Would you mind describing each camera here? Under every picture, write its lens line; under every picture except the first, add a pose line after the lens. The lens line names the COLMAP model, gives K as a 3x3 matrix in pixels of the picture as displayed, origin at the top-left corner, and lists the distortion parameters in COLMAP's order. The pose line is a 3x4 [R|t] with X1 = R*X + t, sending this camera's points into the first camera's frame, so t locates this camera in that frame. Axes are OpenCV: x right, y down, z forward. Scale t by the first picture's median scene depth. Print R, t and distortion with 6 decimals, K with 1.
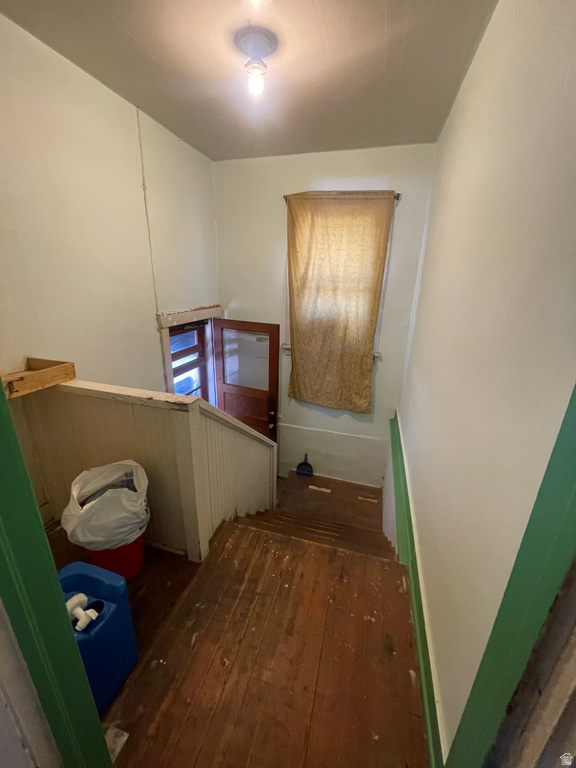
lens RADIAL K [[309.7, 0, 286.3], [0, 309.7, 382.2], [0, 0, 1]] dist [-0.001784, -0.000036]
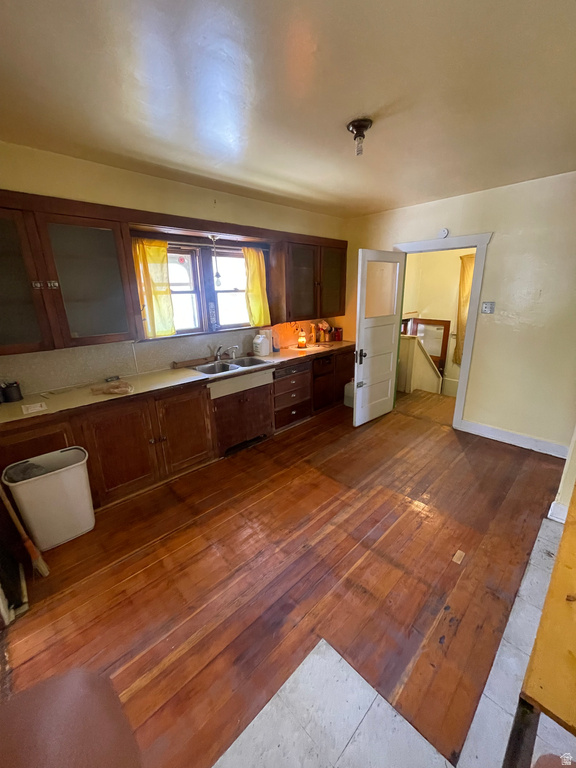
lens RADIAL K [[309.7, 0, 290.0], [0, 309.7, 380.8], [0, 0, 1]] dist [-0.001784, -0.000036]
pose [[0.866393, 0.094888, -0.490264, 0.086069], [-0.124397, 0.991841, -0.027869, 0.337320], [0.483620, 0.085133, 0.871128, -1.047968]]
